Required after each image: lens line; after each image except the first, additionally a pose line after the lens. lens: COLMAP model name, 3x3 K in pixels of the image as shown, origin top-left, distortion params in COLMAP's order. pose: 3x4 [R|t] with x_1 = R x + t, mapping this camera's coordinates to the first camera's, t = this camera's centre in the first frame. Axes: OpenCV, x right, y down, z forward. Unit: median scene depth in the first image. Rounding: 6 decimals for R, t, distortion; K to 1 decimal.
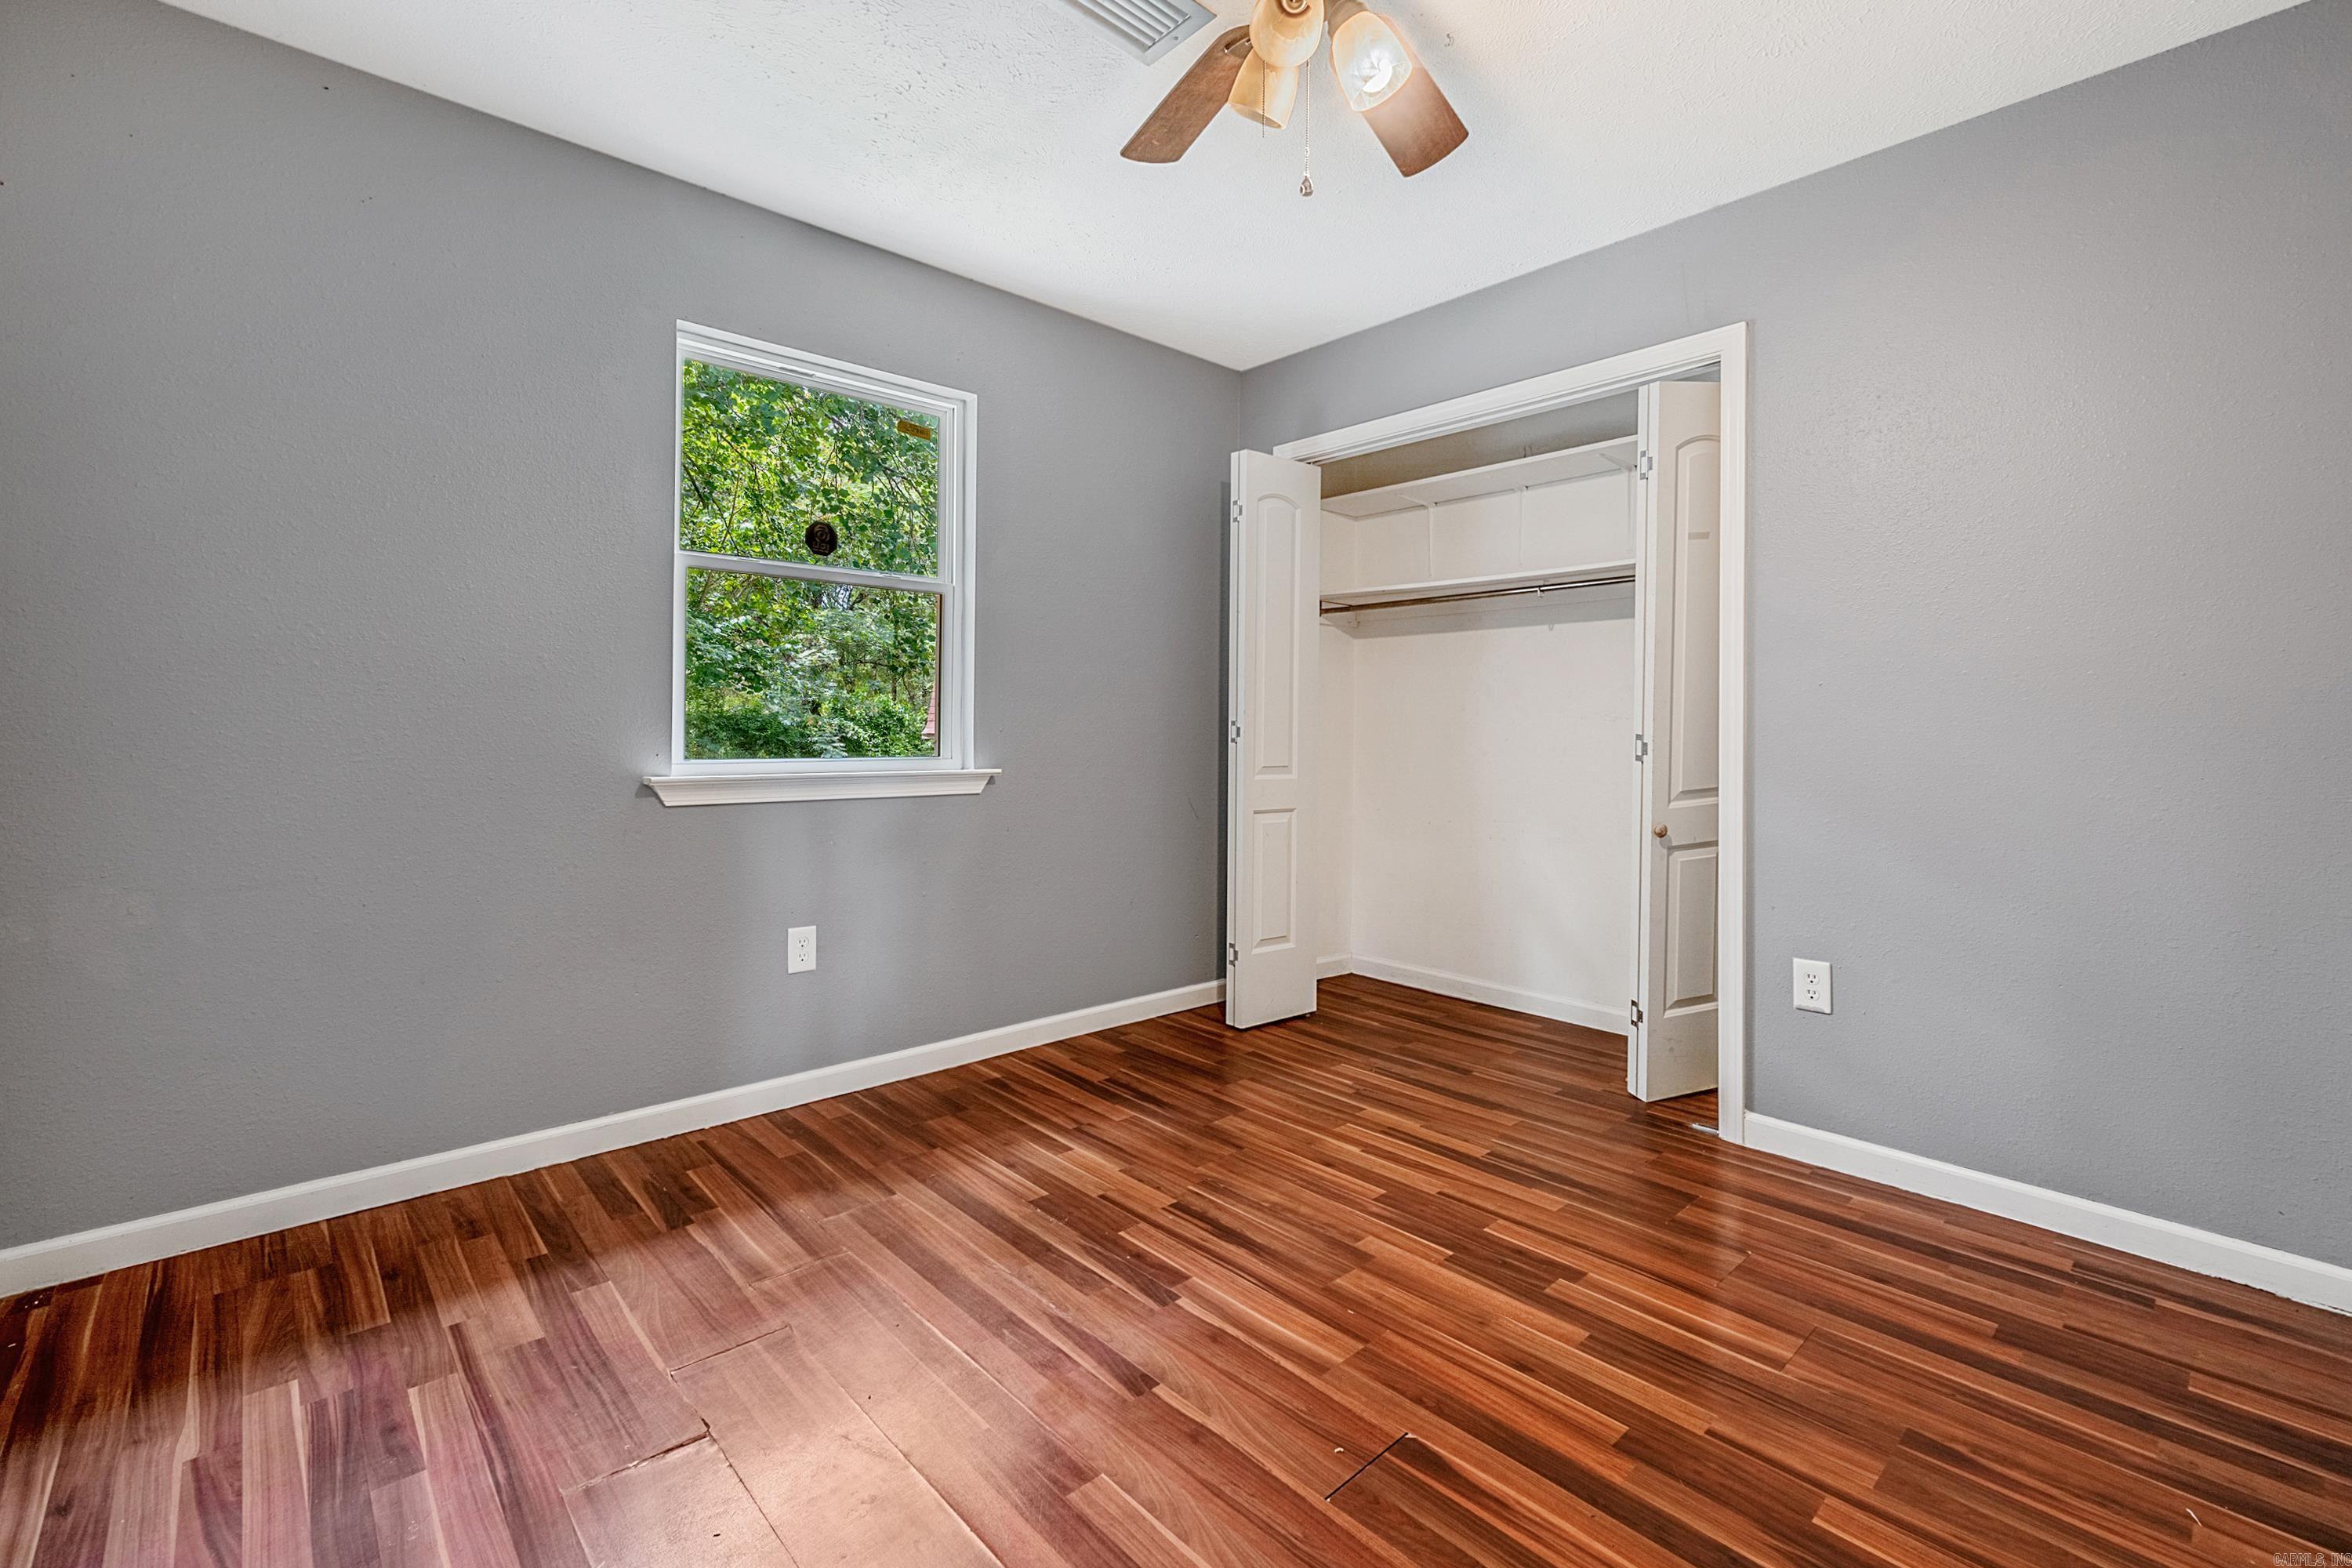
lens RADIAL K [[1024.4, 0, 1190.6], [0, 1024.4, 709.6], [0, 0, 1]] dist [-0.010472, 0.000354]
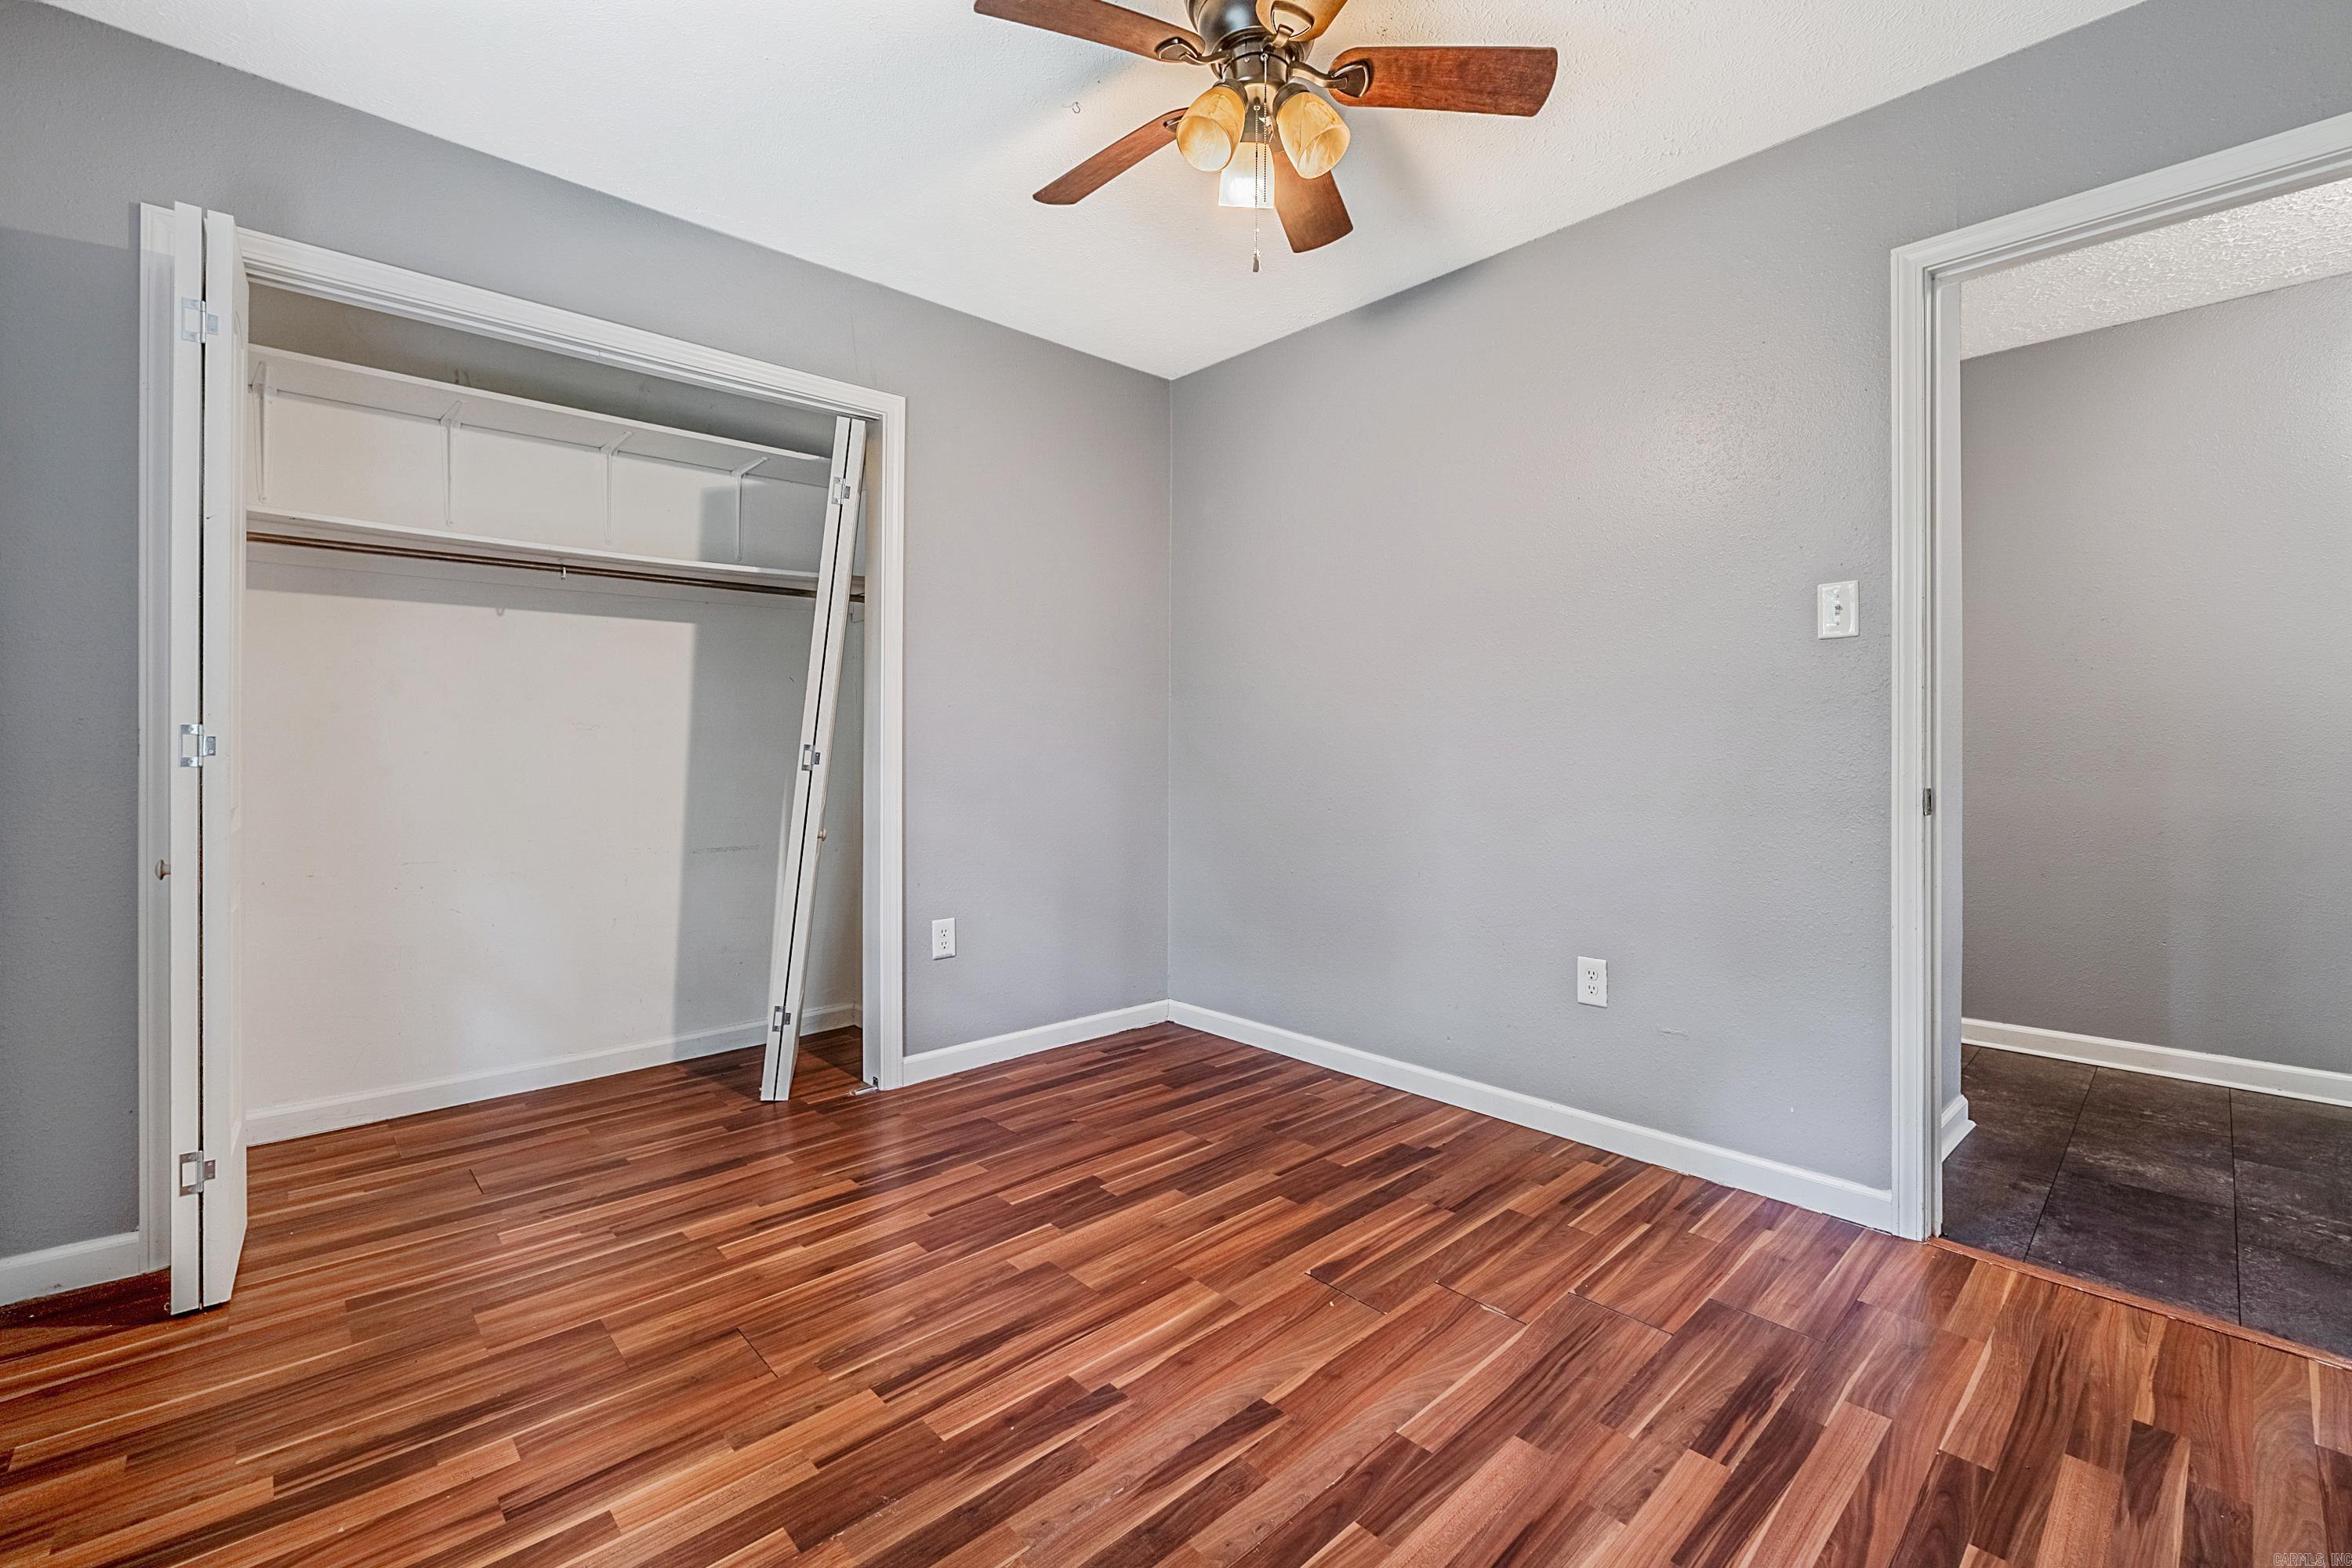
lens RADIAL K [[998.5, 0, 1172.1], [0, 998.5, 735.9], [0, 0, 1]] dist [-0.007552, 0.000107]
pose [[-0.002863, 0.000930, 0.999995, -0.796775], [-0.021713, 0.999764, -0.000992, 0.011227], [-0.999760, -0.021715, -0.002842, 0.874862]]
